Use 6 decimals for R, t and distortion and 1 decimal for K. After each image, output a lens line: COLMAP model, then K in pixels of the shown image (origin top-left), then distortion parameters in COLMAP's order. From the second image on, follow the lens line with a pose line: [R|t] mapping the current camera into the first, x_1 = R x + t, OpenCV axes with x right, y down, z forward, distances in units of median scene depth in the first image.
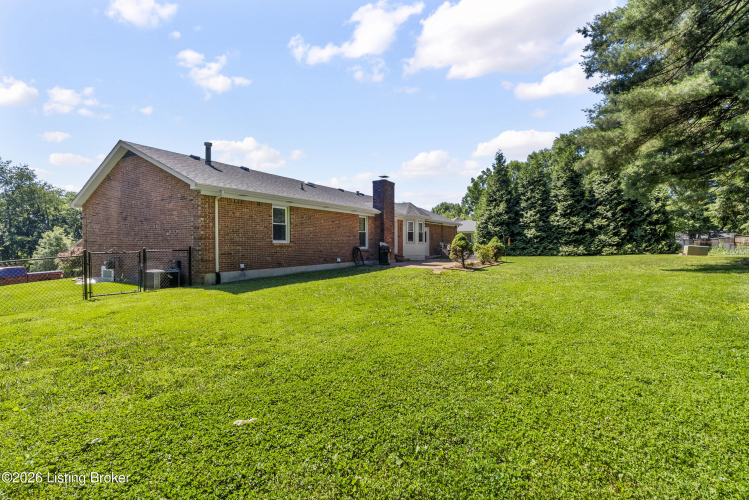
lens RADIAL K [[340.3, 0, 374.8], [0, 340.3, 246.5], [0, 0, 1]] dist [-0.003119, -0.000289]
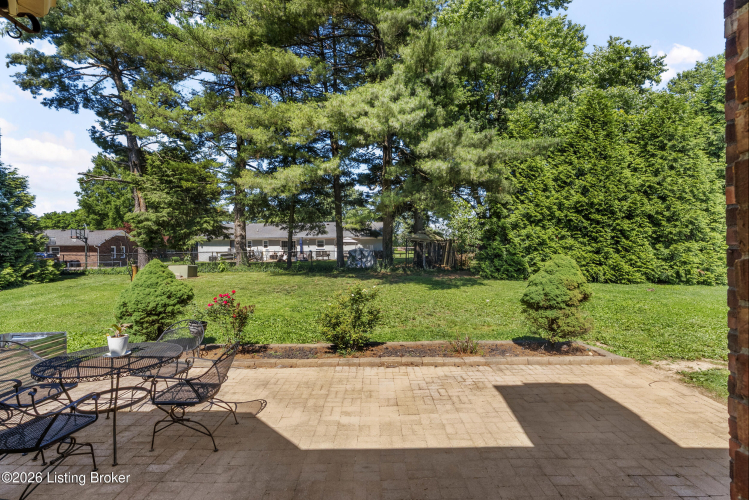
lens RADIAL K [[340.3, 0, 375.4], [0, 340.3, 249.1], [0, 0, 1]] dist [-0.003119, -0.000289]
pose [[-0.505574, 0.006997, 0.862755, 0.028951], [0.022859, 0.999725, 0.005287, -0.021941], [-0.862481, 0.022395, -0.505594, 0.703822]]
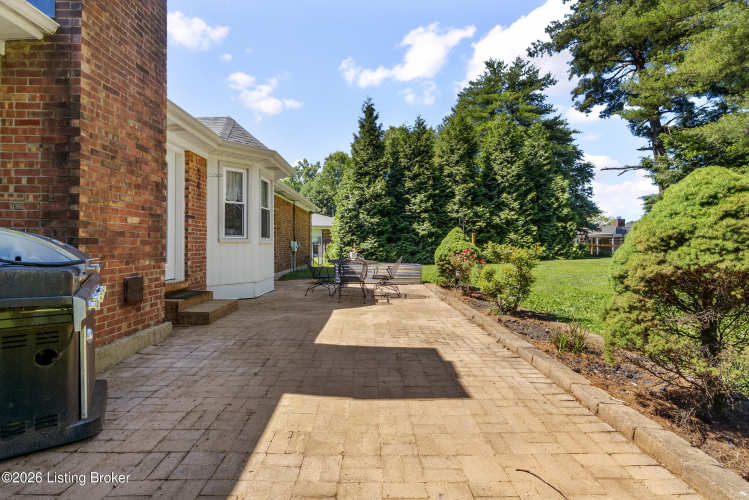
lens RADIAL K [[340.3, 0, 373.5], [0, 340.3, 243.6], [0, 0, 1]] dist [-0.003119, -0.000289]
pose [[0.844080, 0.006474, 0.536178, 0.037181], [-0.000315, 0.999933, -0.011578, -0.003429], [-0.536217, 0.009604, 0.844025, 0.517112]]
